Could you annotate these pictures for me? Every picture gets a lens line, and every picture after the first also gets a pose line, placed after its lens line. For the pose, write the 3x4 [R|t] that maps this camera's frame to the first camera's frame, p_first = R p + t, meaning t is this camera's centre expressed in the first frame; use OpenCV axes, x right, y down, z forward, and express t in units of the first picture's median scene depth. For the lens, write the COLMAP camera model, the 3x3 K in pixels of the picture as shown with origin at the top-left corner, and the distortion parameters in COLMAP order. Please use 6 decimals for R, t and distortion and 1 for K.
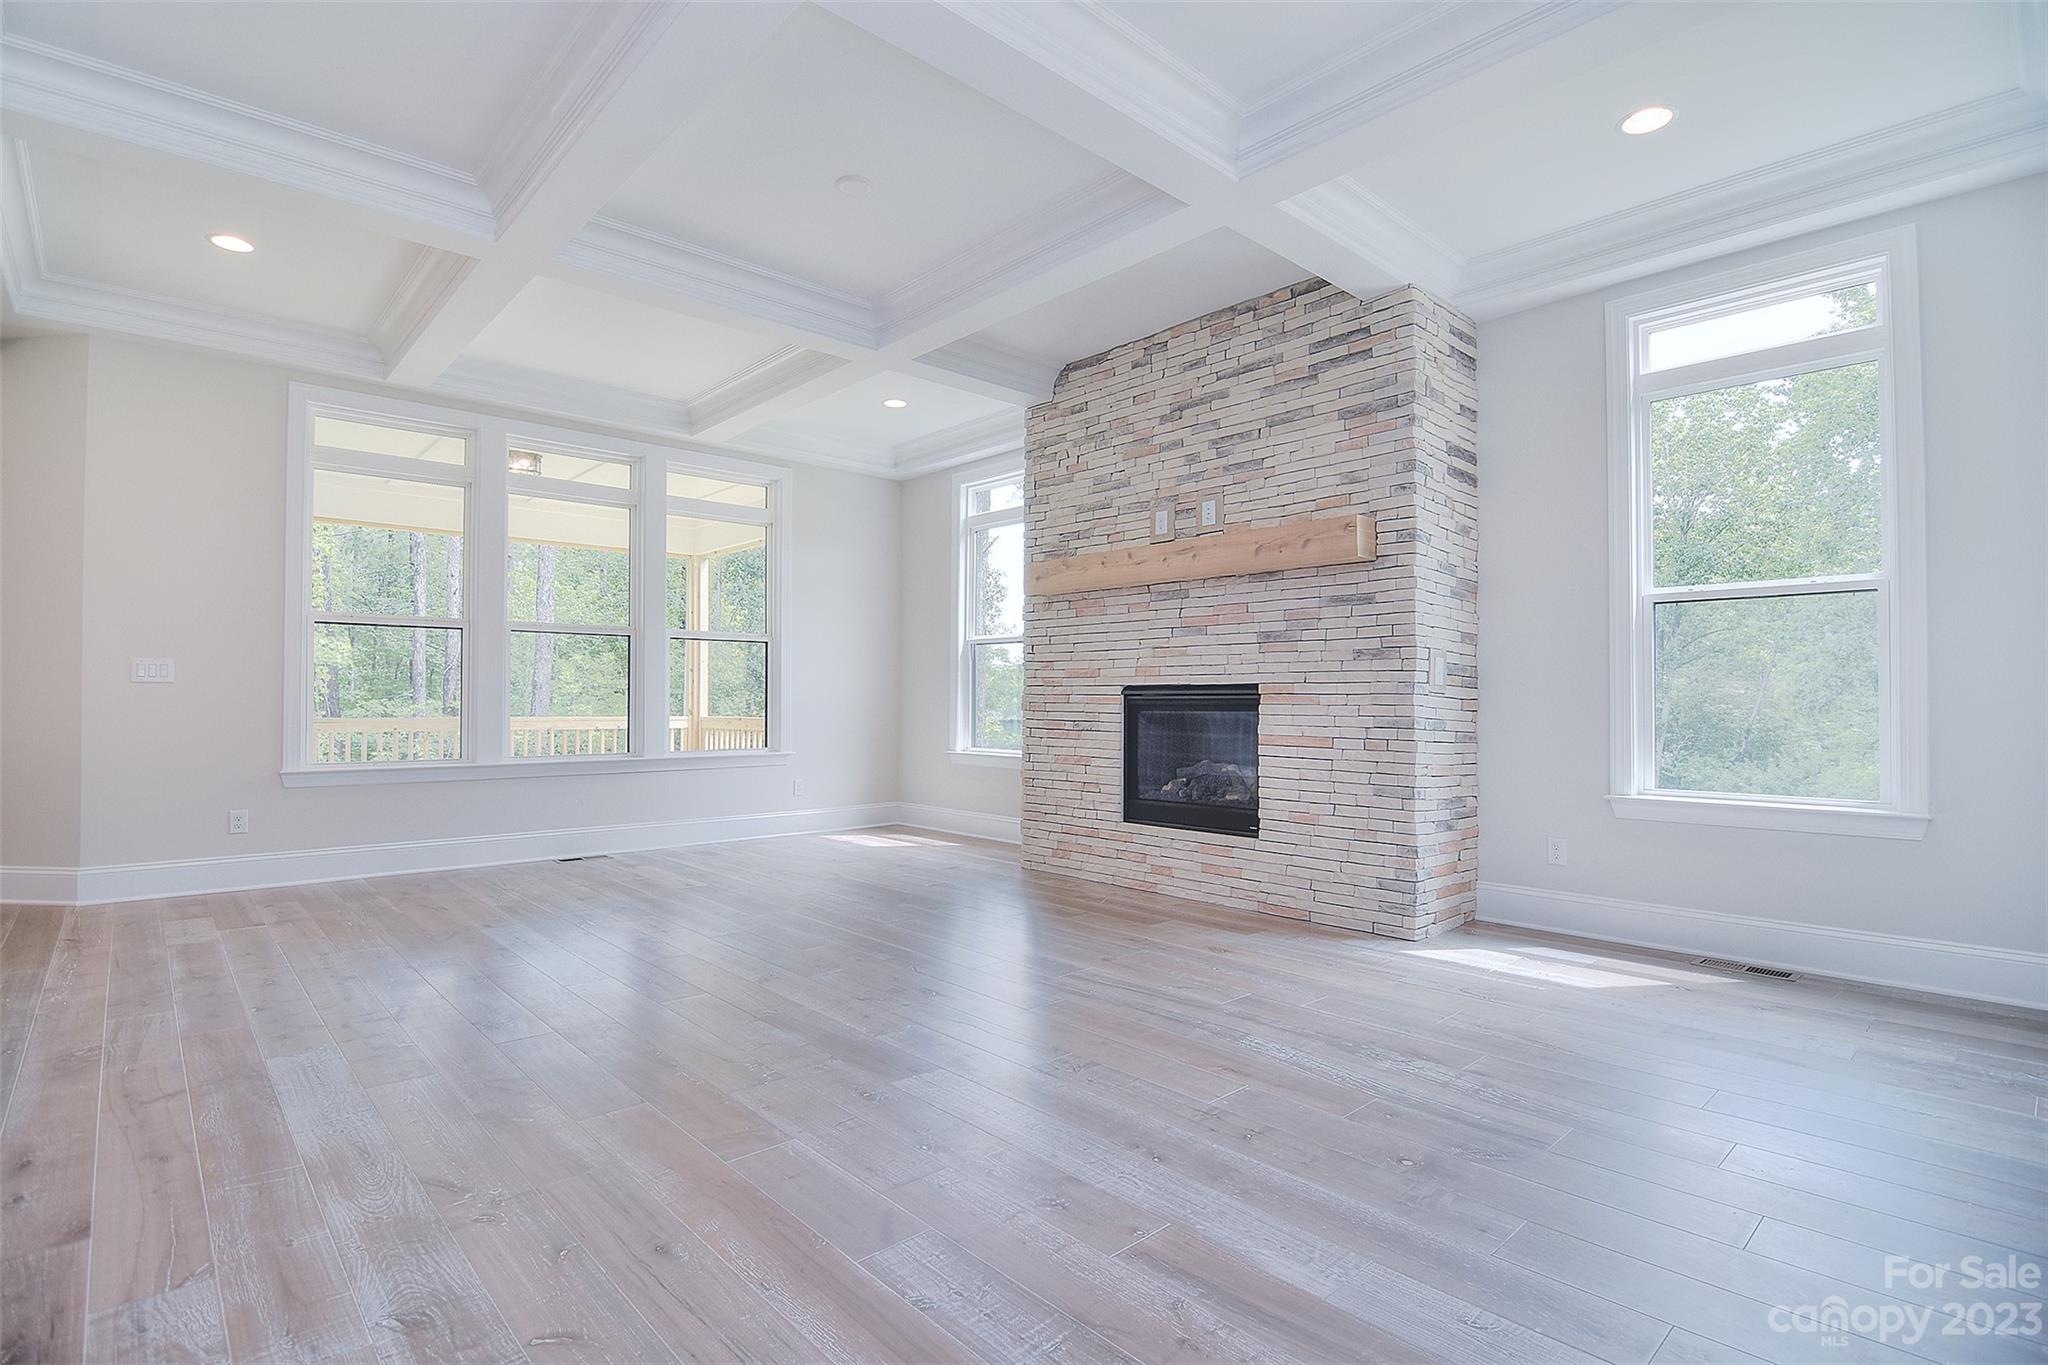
lens RADIAL K [[983.3, 0, 1030.8], [0, 983.3, 689.1], [0, 0, 1]] dist [-0.004767, -0.011432]
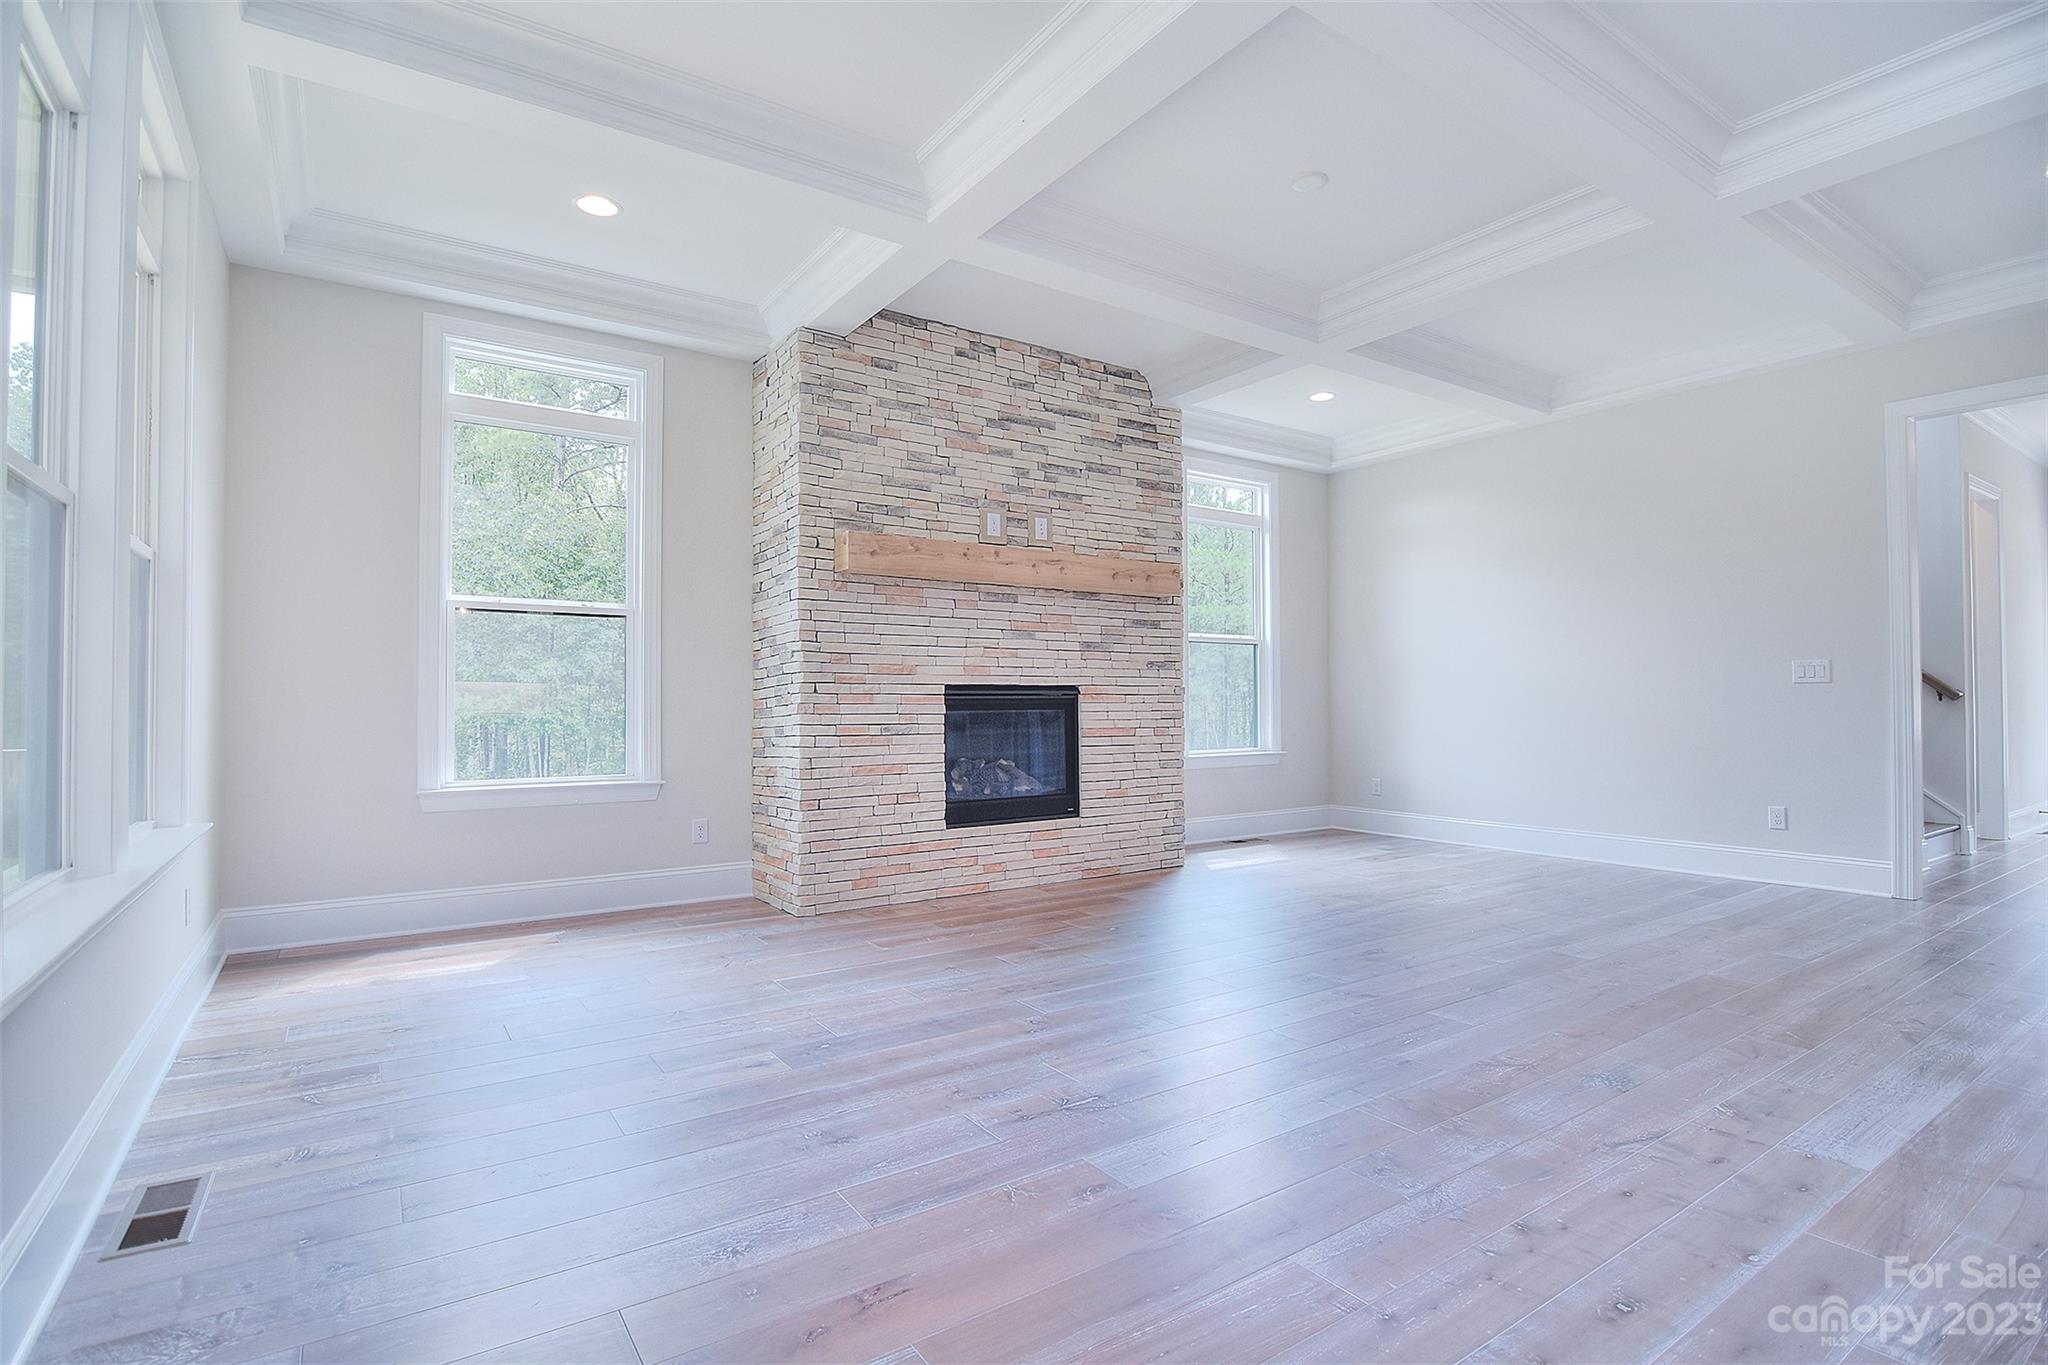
lens RADIAL K [[983.3, 0, 1030.8], [0, 983.3, 689.1], [0, 0, 1]] dist [-0.004767, -0.011432]
pose [[0.140695, 0.007145, 0.990027, -0.868374], [-0.008797, 0.999944, -0.005967, 0.005888], [-0.990014, -0.007870, 0.140750, 0.822721]]
